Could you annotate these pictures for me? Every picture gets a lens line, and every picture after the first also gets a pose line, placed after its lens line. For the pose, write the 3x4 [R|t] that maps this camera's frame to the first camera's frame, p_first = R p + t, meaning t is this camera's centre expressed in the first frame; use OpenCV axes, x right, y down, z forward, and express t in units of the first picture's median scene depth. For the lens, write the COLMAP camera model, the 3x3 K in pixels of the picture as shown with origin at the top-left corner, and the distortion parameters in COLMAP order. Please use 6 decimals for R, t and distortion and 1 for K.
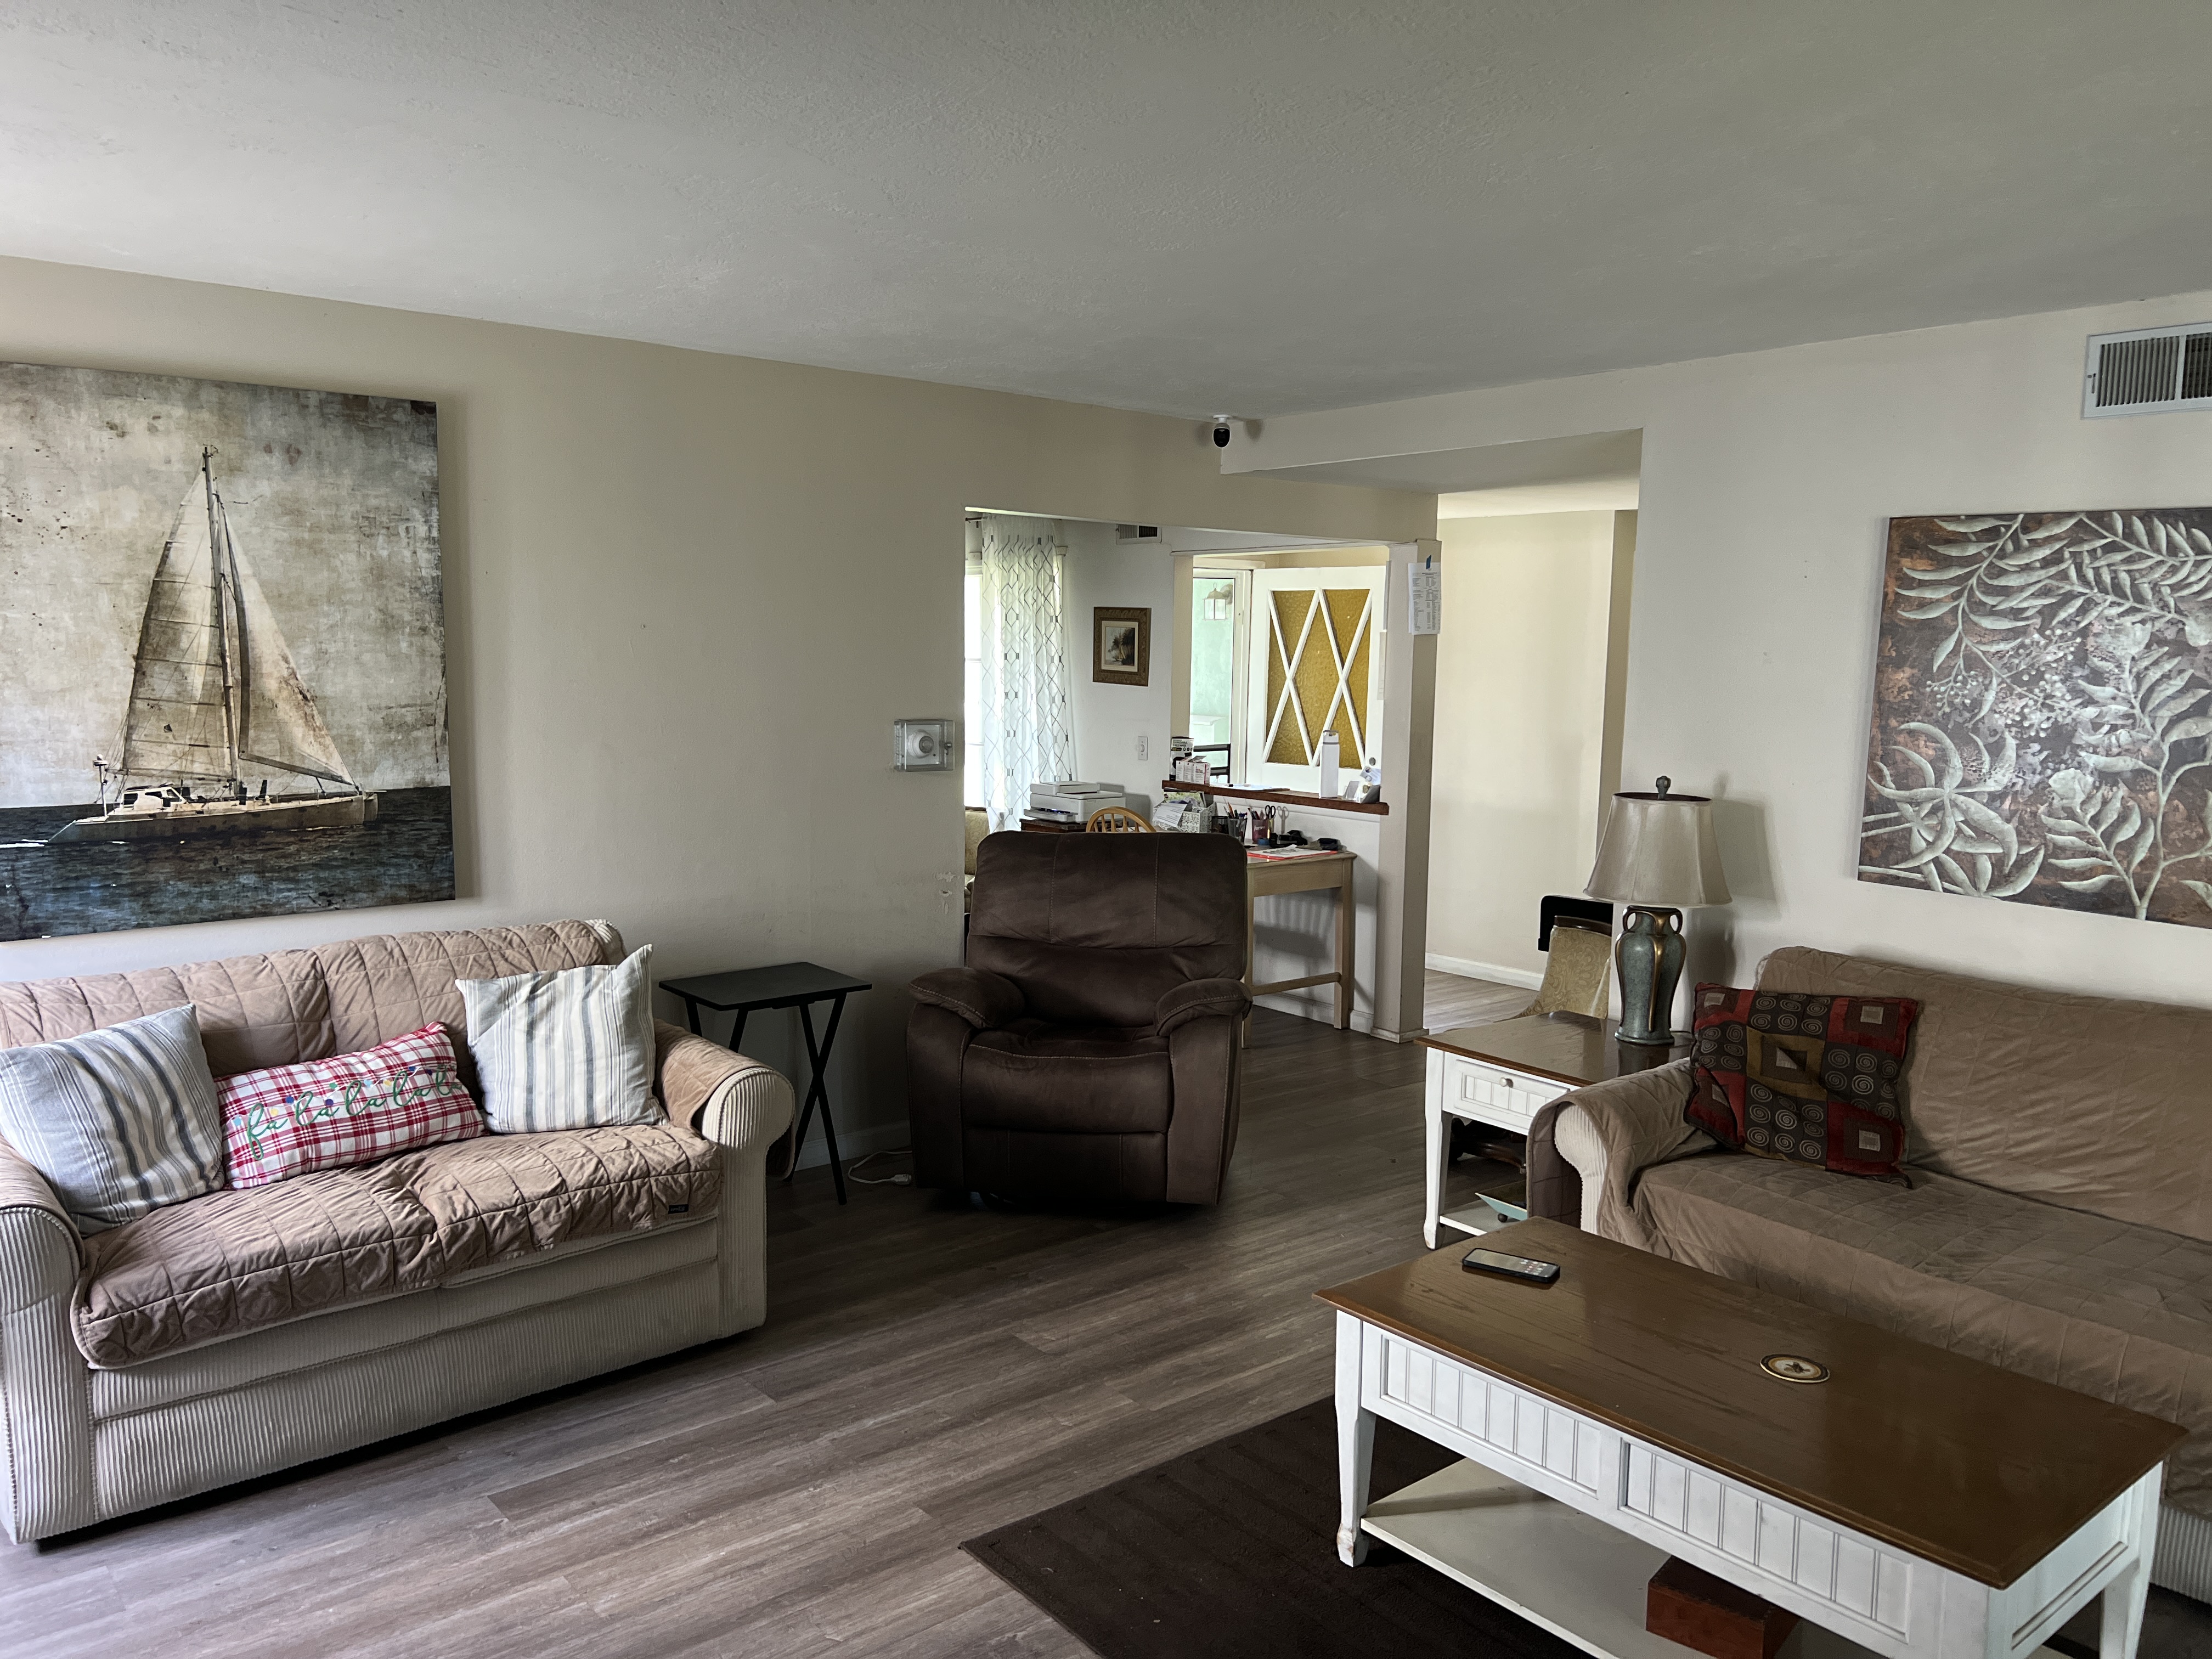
lens RADIAL K [[1650.3, 0, 1104.9], [0, 1650.3, 830.3], [0, 0, 1]] dist [0.006496, 0.000430]
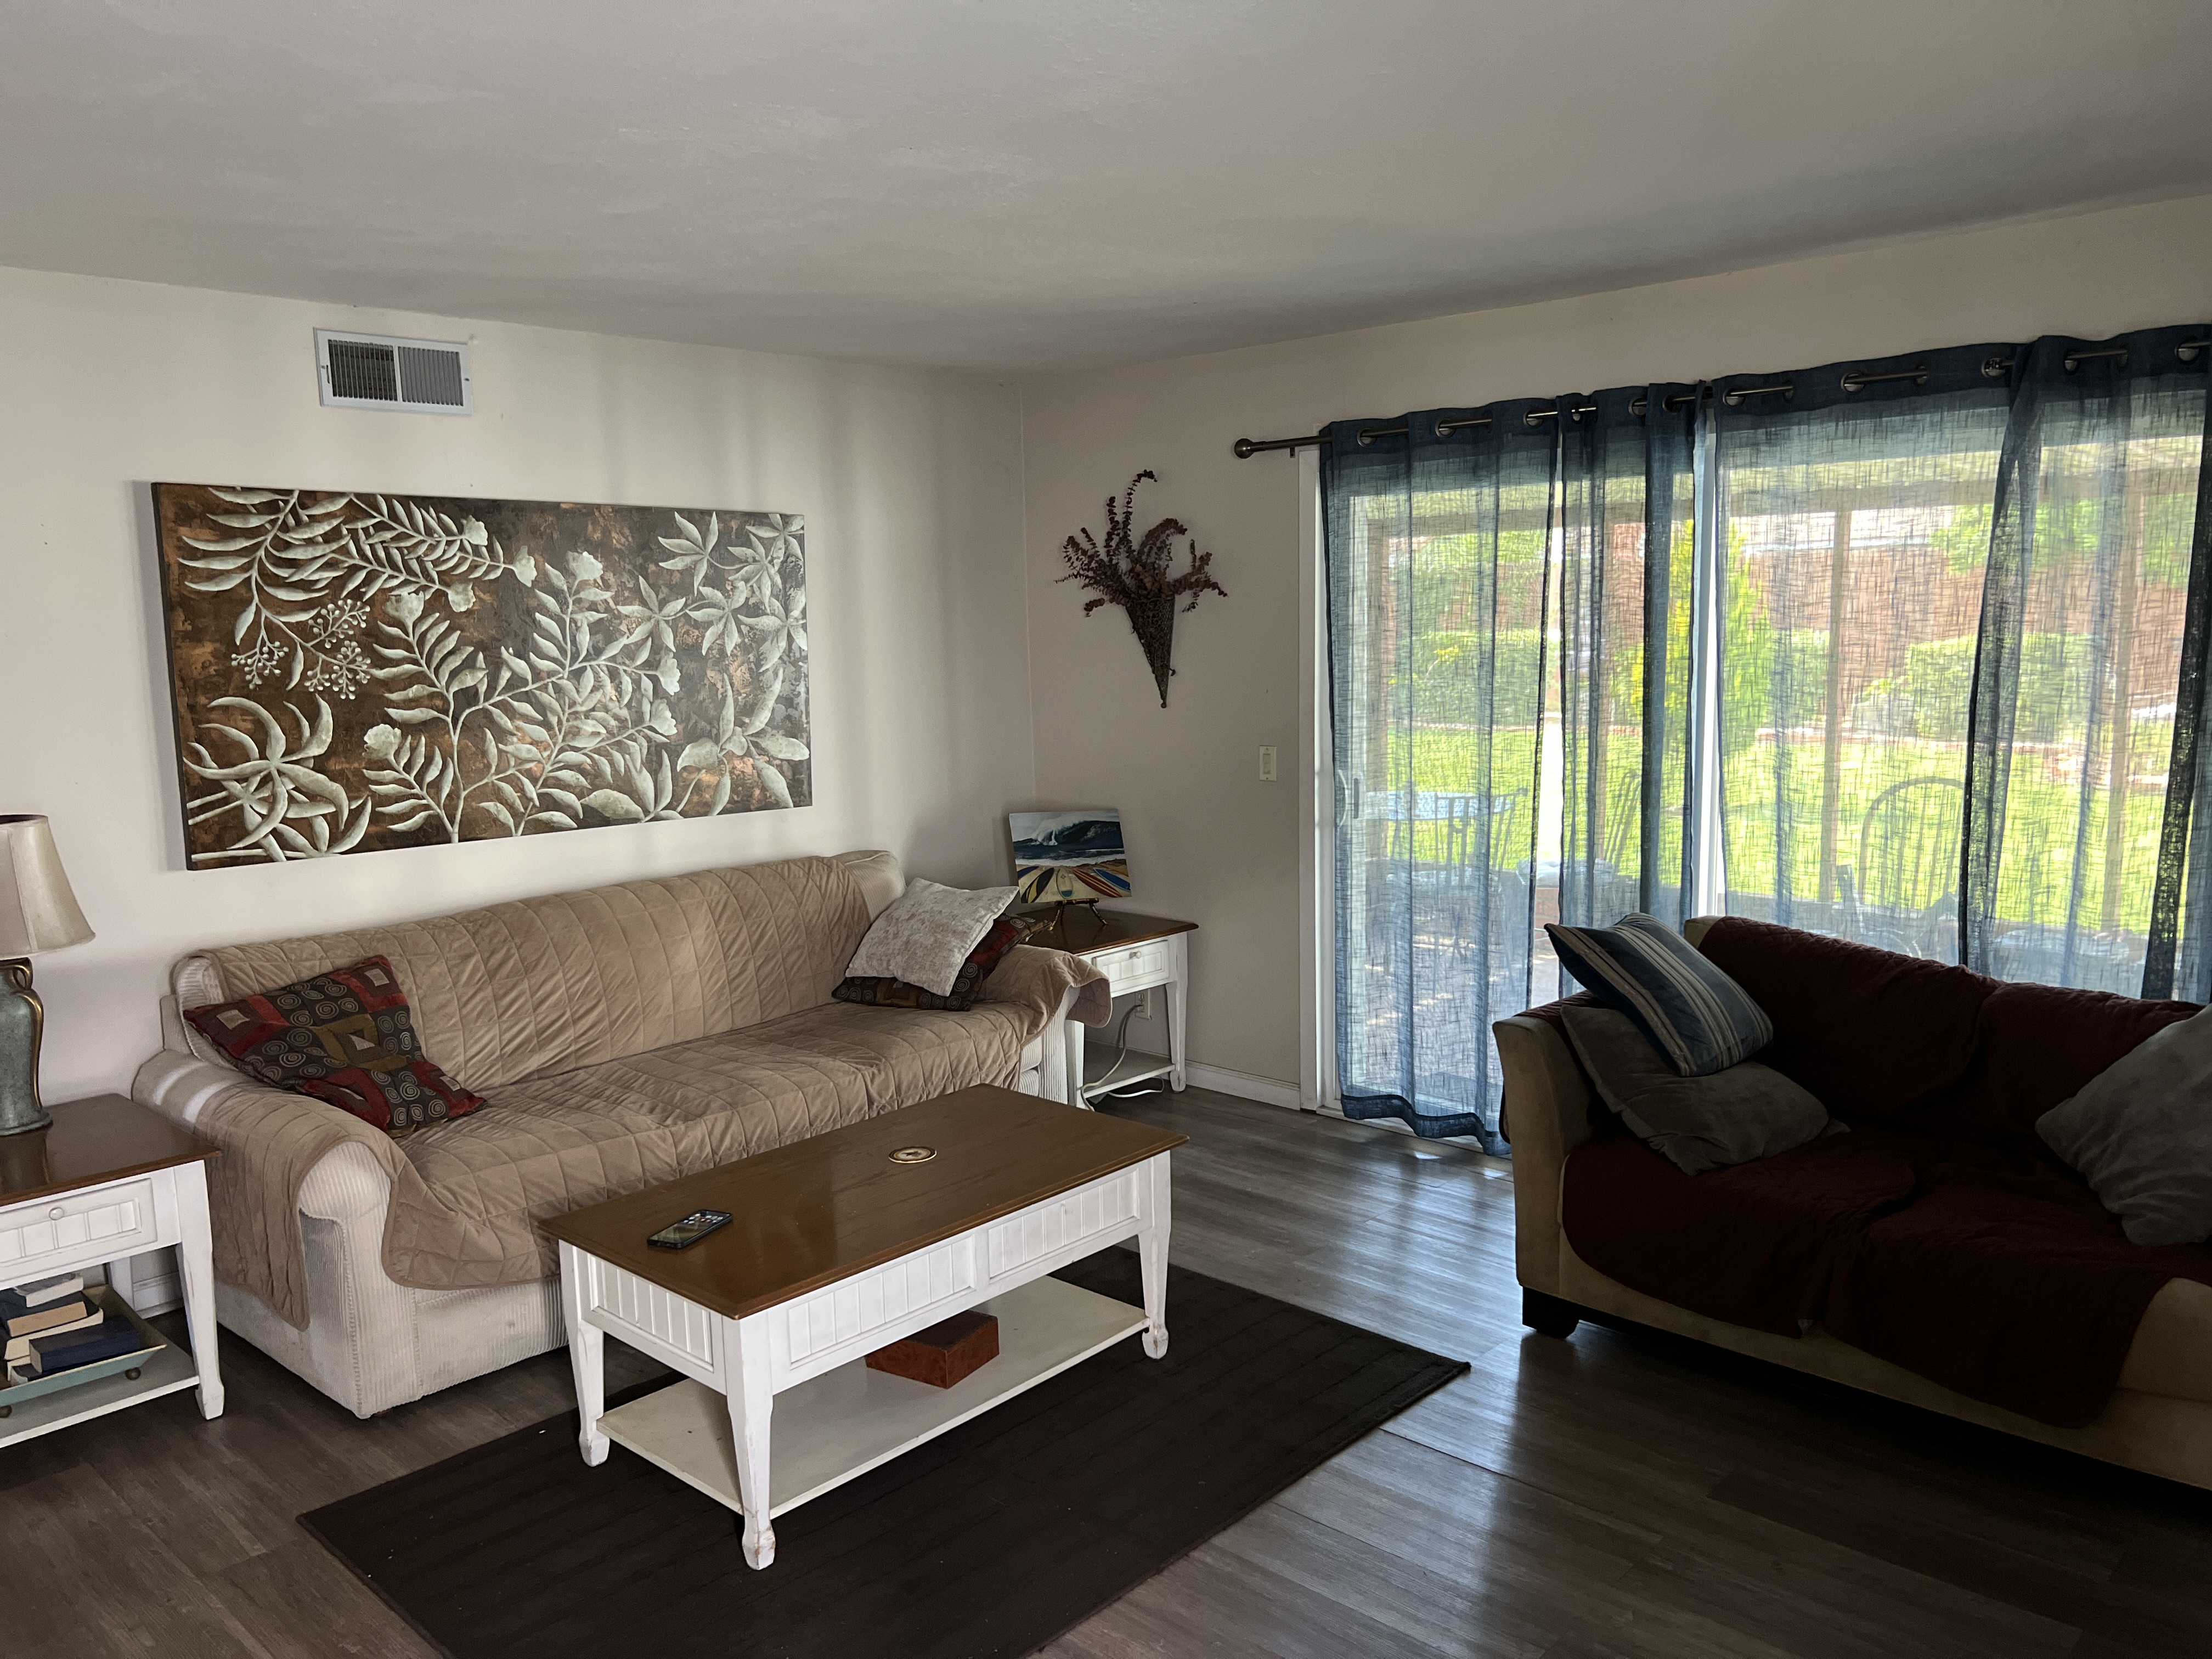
lens RADIAL K [[1650.3, 0, 1105.1], [0, 1650.3, 834.8], [0, 0, 1]] dist [0.006496, 0.000430]
pose [[-0.129911, -0.145188, 0.980838, -0.571870], [0.136731, 0.977147, 0.162752, -0.077537], [-0.982053, 0.155254, -0.107091, 0.638100]]
